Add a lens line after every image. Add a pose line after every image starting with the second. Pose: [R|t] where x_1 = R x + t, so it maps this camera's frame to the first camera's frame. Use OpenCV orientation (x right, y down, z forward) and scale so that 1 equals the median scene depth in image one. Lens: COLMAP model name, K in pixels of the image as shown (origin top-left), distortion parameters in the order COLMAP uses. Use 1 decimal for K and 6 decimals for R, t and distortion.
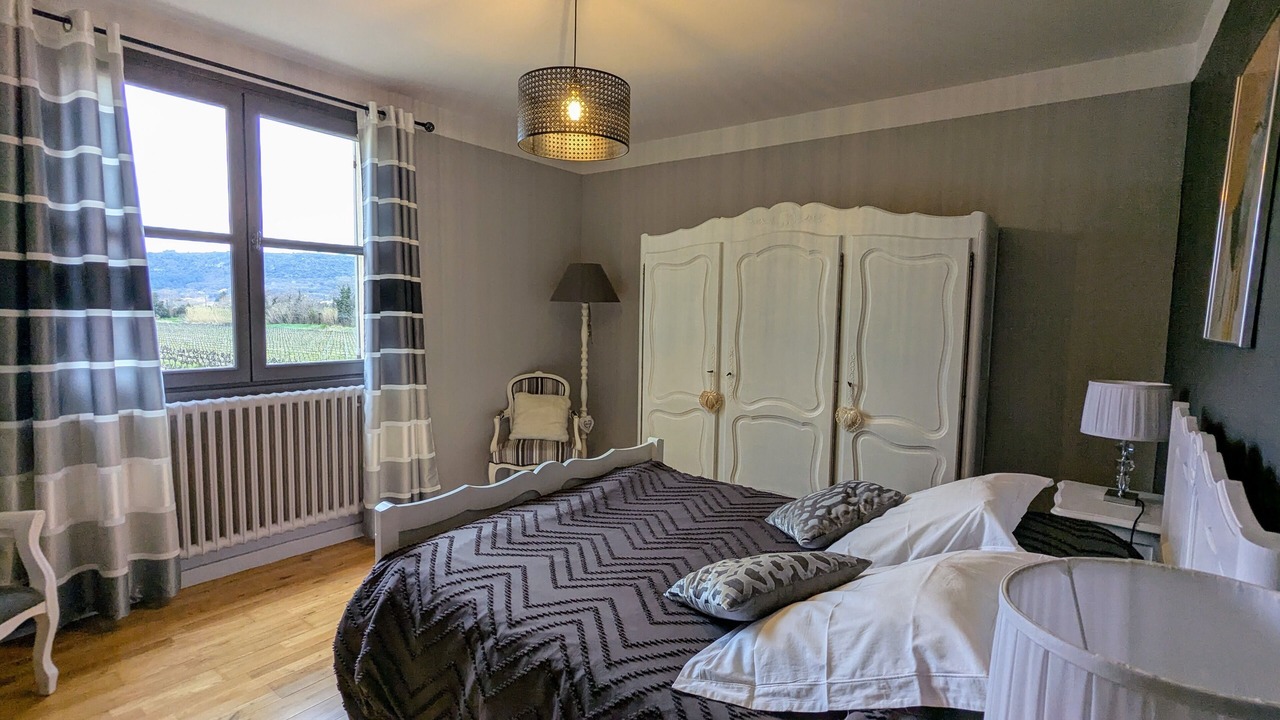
lens RADIAL K [[620.4, 0, 698.8], [0, 620.4, 347.1], [0, 0, 1]] dist [0.002417, 0.000197]
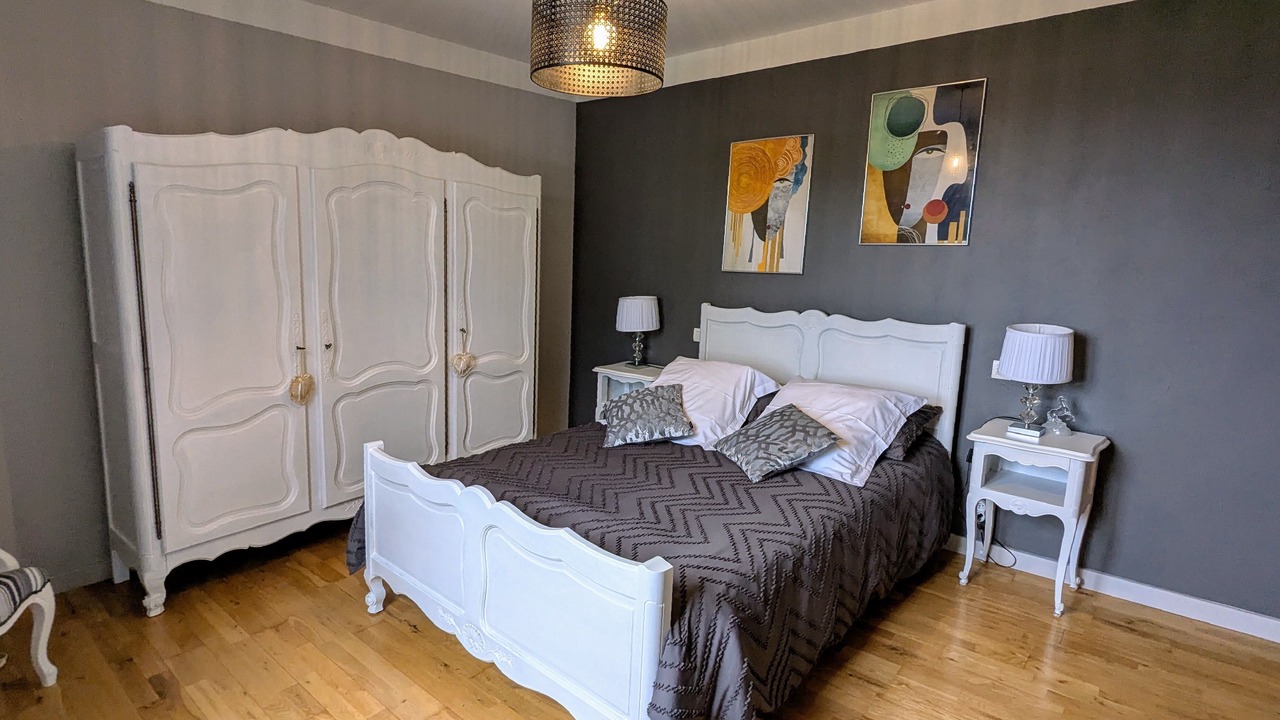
lens RADIAL K [[620.4, 0, 651.1], [0, 620.4, 363.0], [0, 0, 1]] dist [0.002417, 0.000197]
pose [[0.108553, -0.203520, 0.973034, -0.740245], [0.053494, 0.978596, 0.198715, -0.075970], [-0.992650, 0.030481, 0.117117, 0.581402]]
